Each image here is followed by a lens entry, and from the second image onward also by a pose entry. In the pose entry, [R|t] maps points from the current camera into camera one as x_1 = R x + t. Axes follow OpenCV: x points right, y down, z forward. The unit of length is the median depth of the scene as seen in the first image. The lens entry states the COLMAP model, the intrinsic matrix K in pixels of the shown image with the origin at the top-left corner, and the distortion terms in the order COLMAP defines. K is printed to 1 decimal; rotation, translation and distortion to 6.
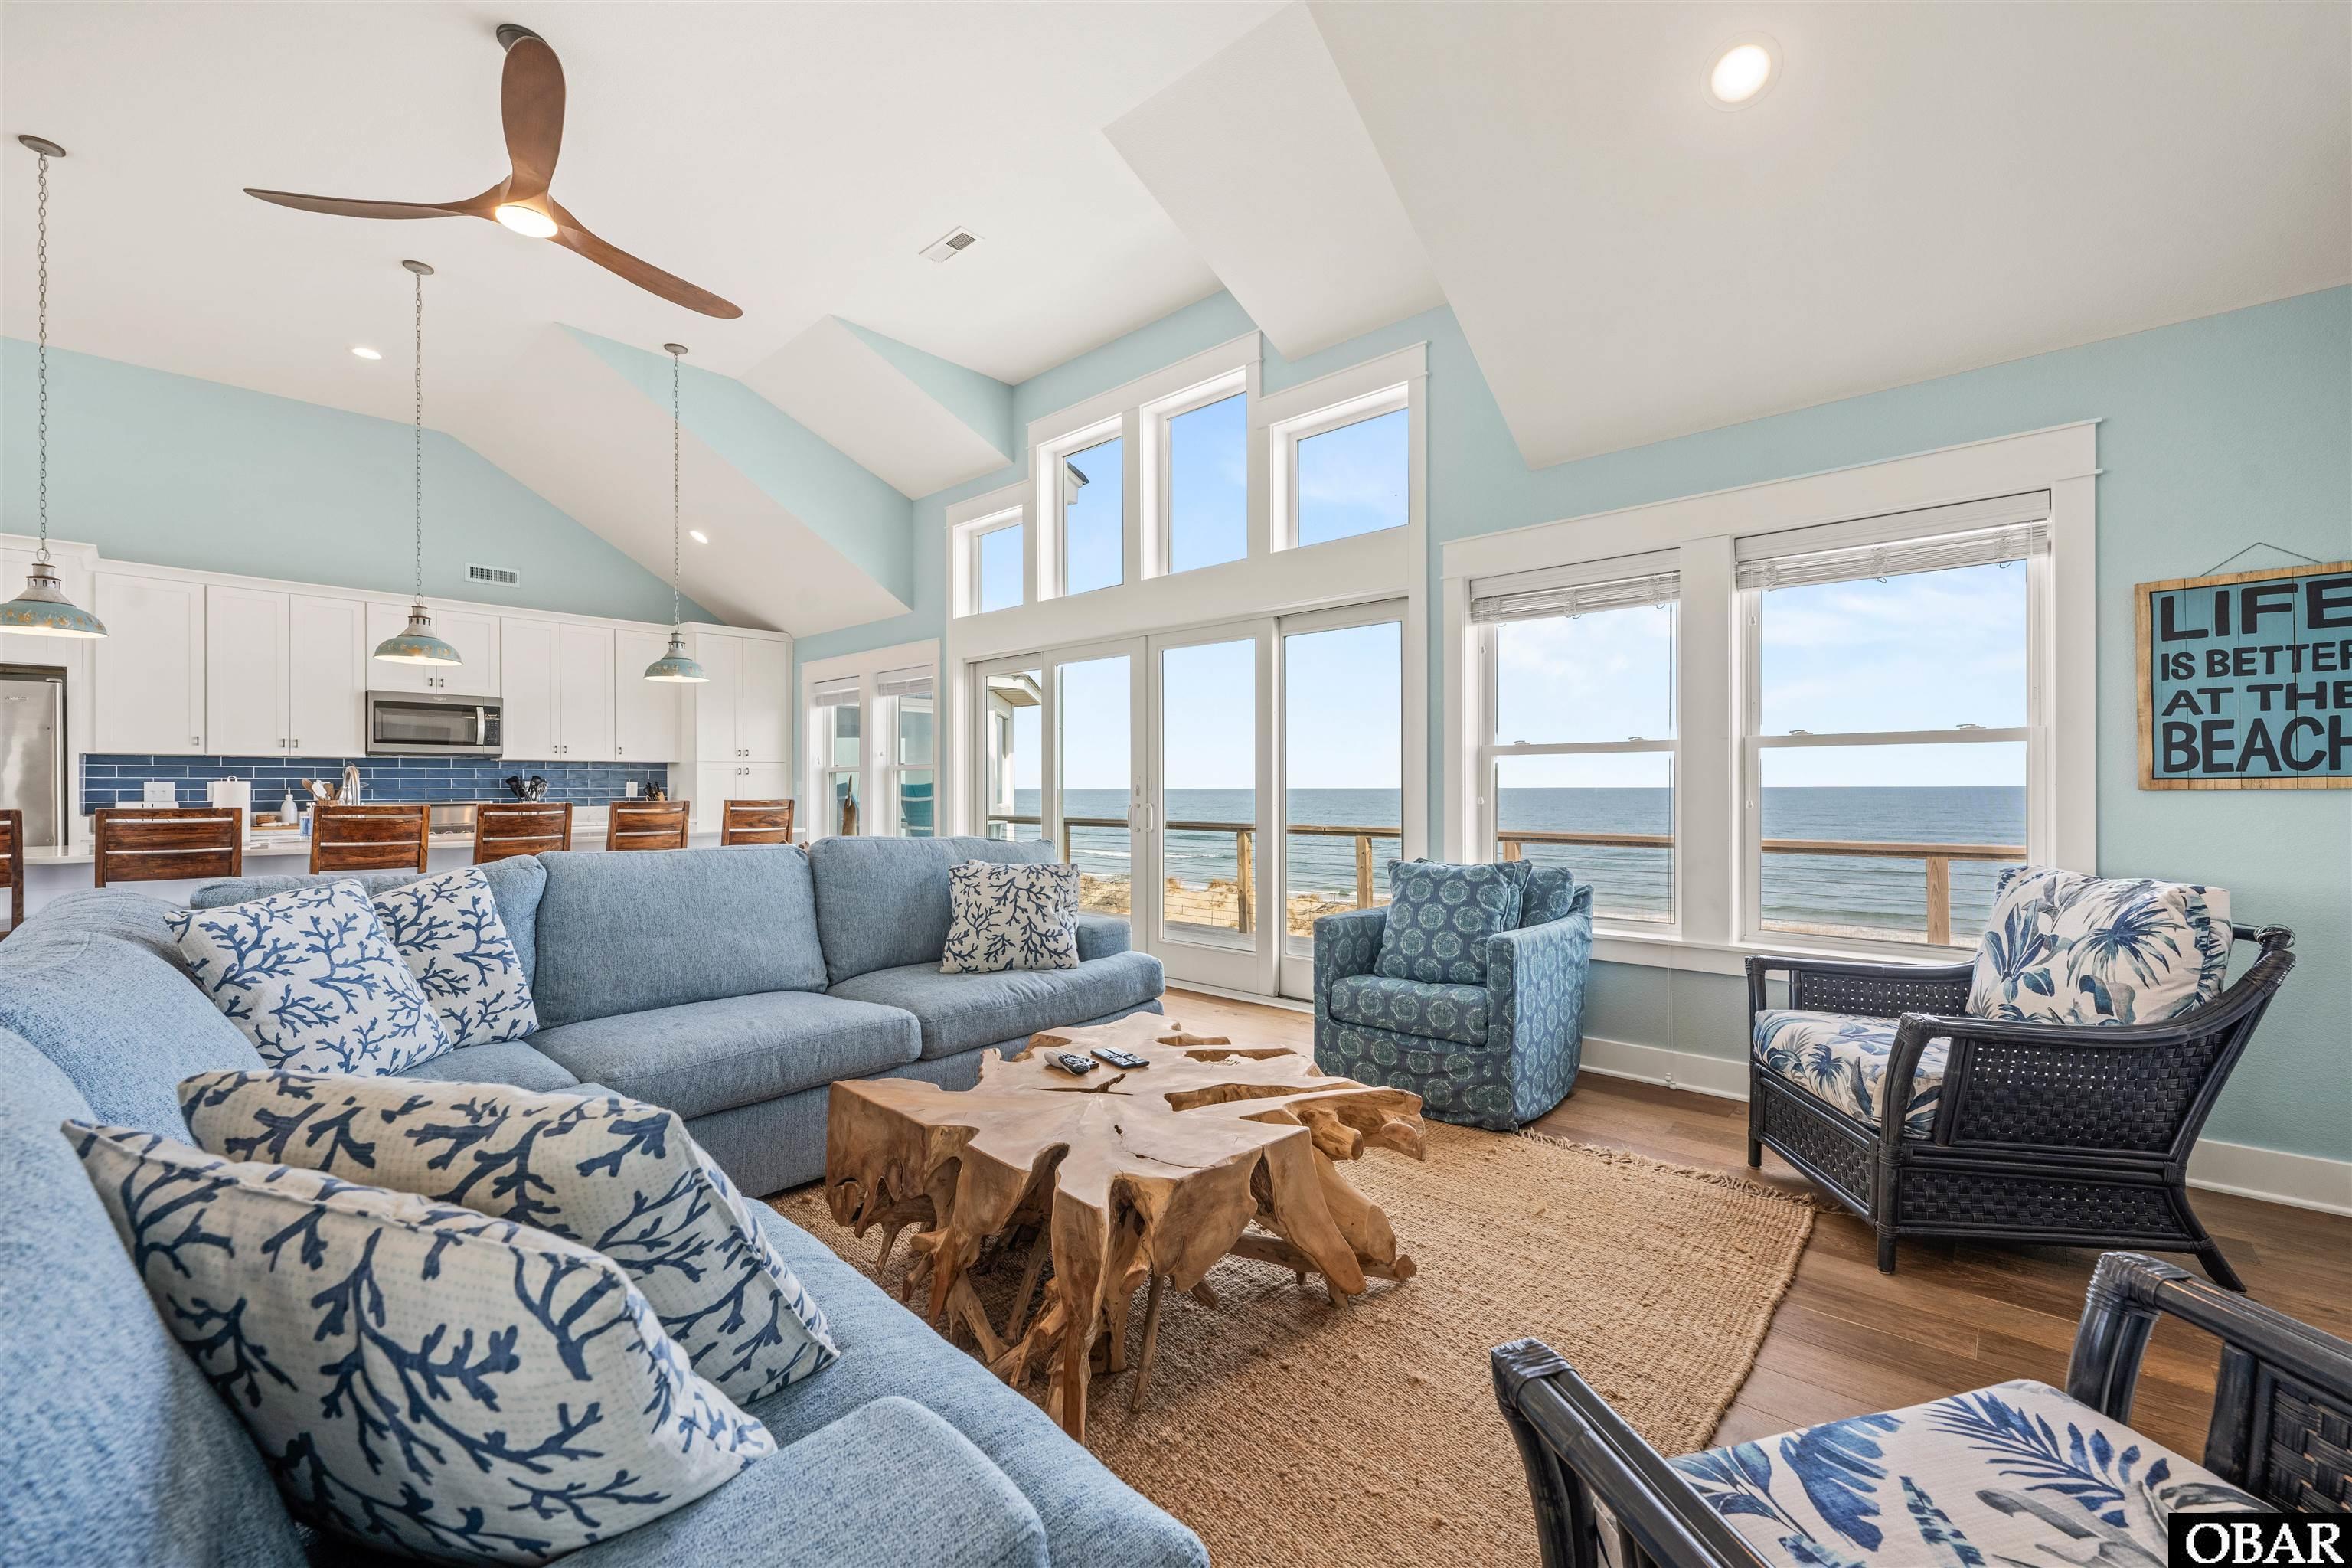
lens RADIAL K [[947.8, 0, 1135.5], [0, 947.8, 777.3], [0, 0, 1]] dist [-0.000390, -0.000774]
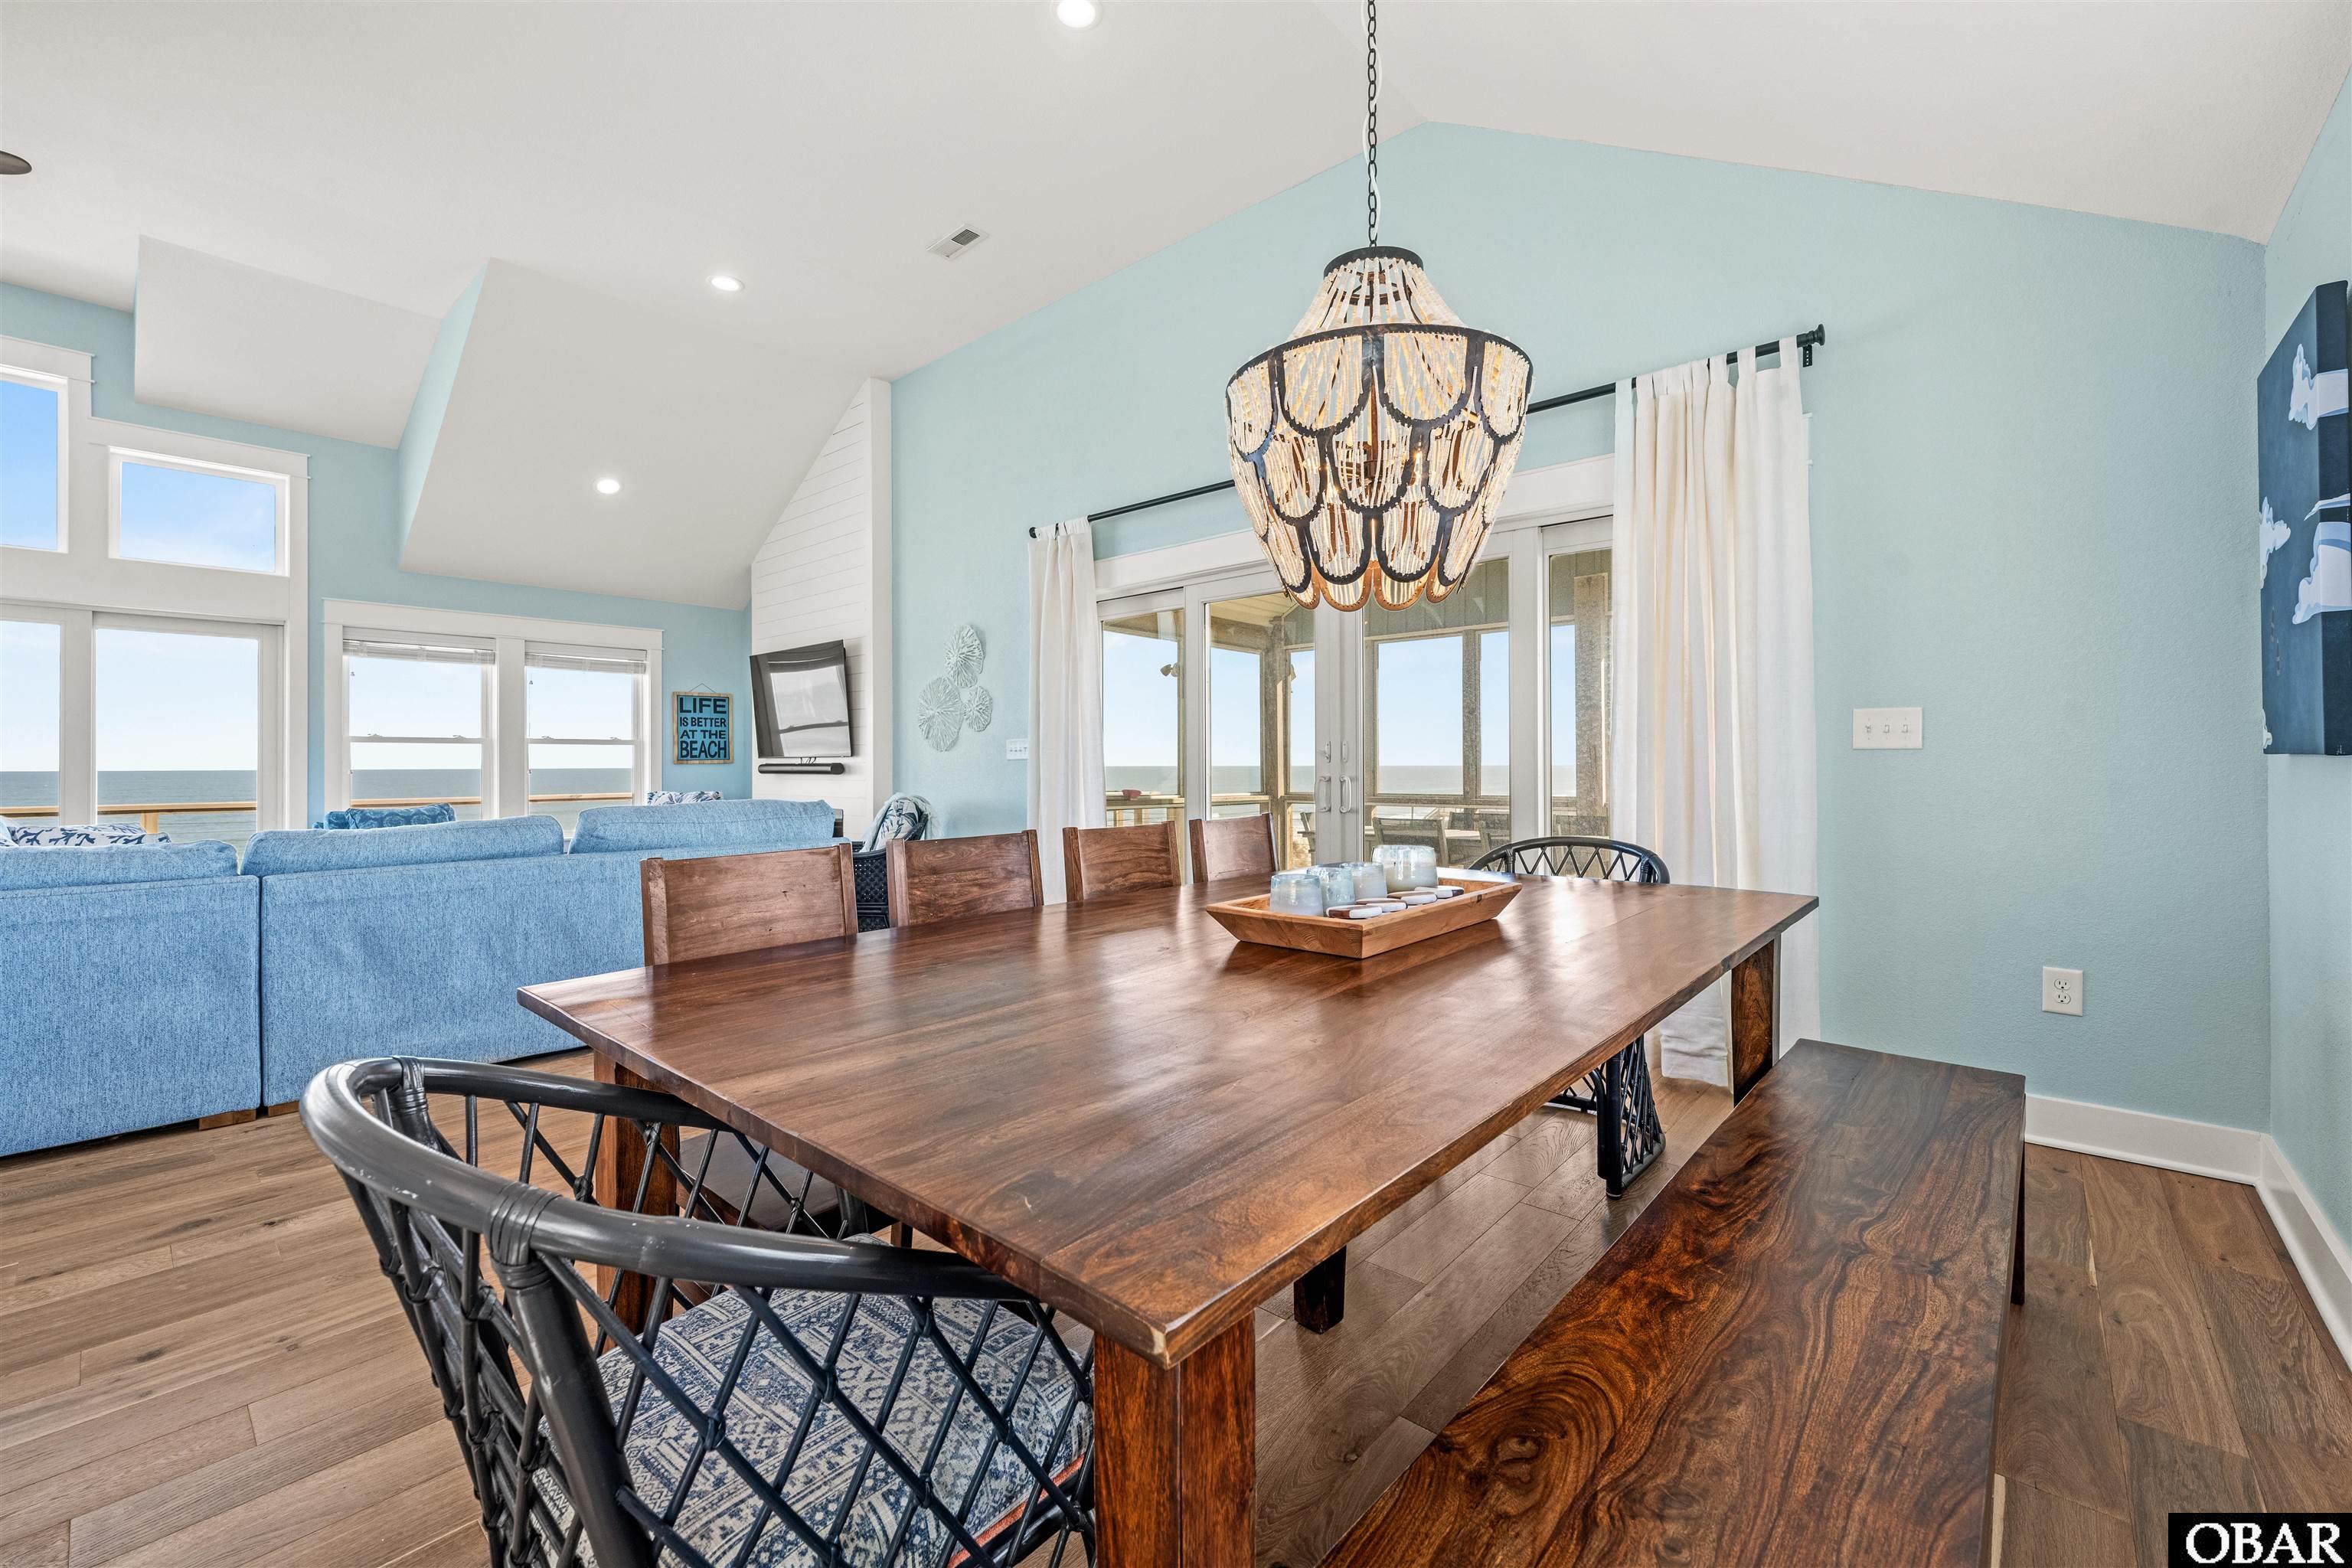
lens RADIAL K [[947.8, 0, 1189.8], [0, 947.8, 774.4], [0, 0, 1]] dist [-0.000390, -0.000774]
pose [[-0.029508, -0.009273, 0.999522, -1.429741], [-0.004254, 0.999949, 0.009151, 0.008617], [-0.999556, -0.003982, -0.029546, -0.363702]]
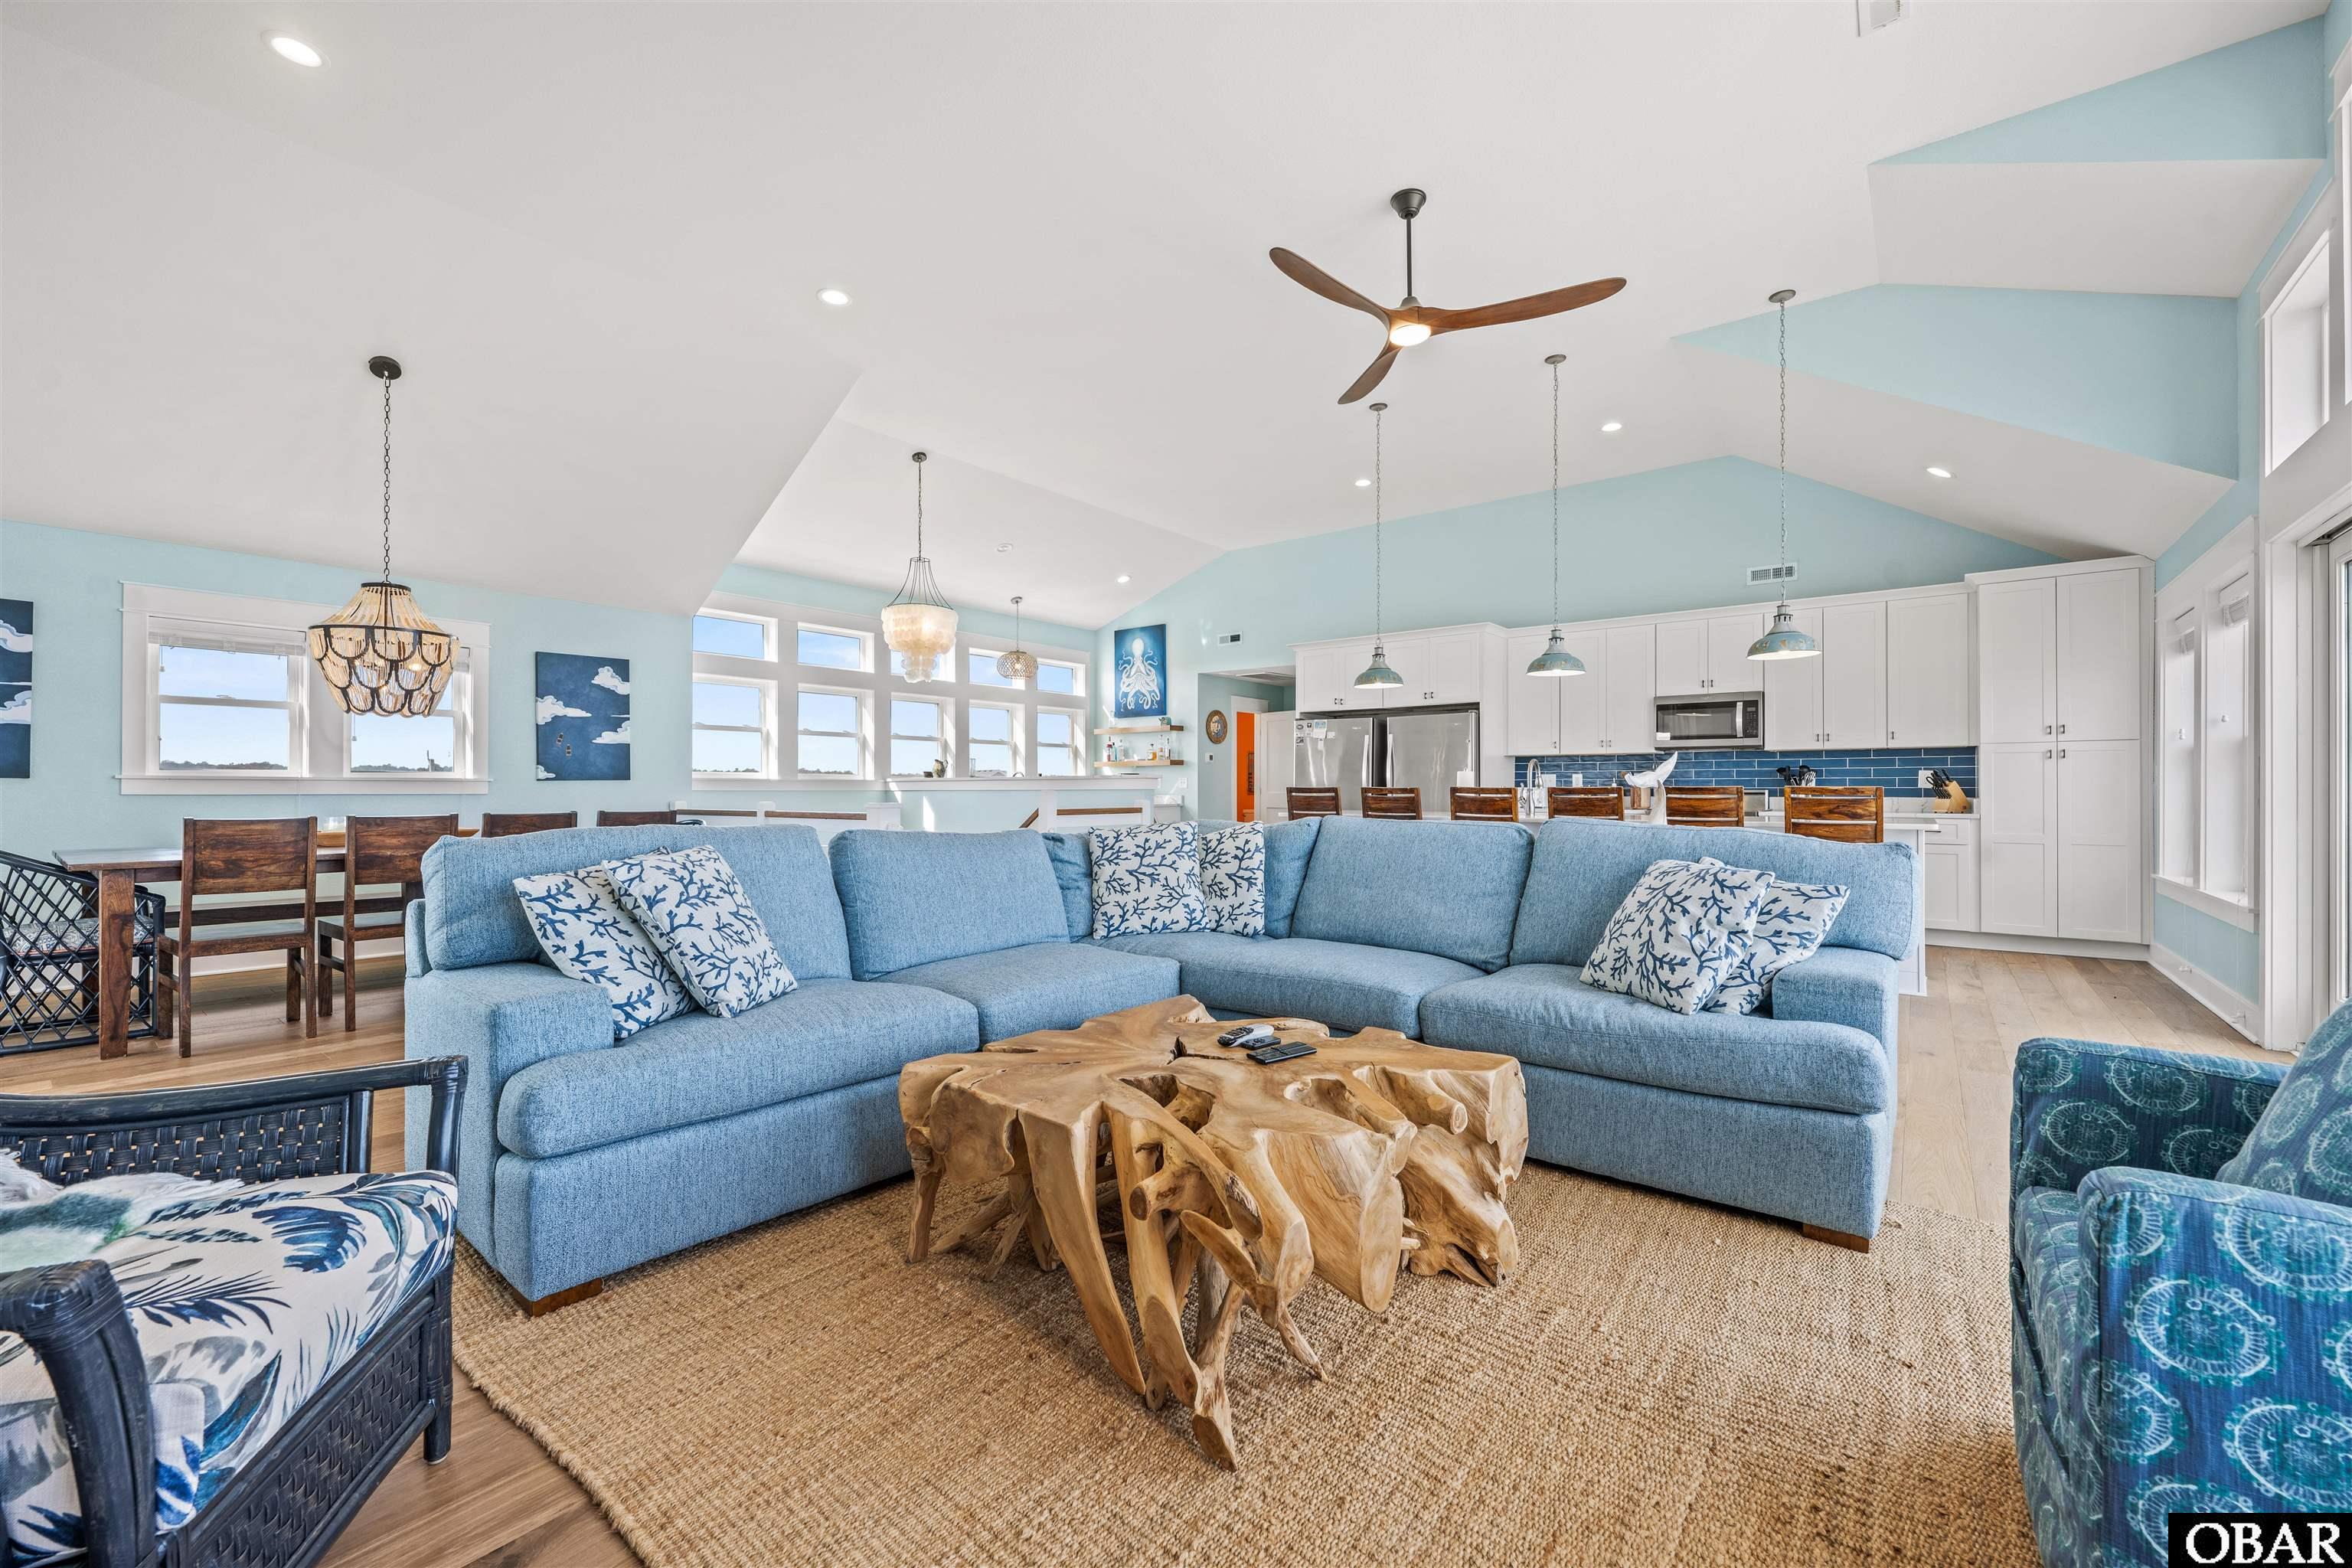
lens RADIAL K [[947.8, 0, 1221.2], [0, 947.8, 780.0], [0, 0, 1]] dist [-0.000390, -0.000774]
pose [[0.104181, -0.005270, -0.994544, 0.646875], [0.008910, 0.999951, -0.004366, 0.028630], [0.994518, -0.008406, 0.104223, 0.626973]]
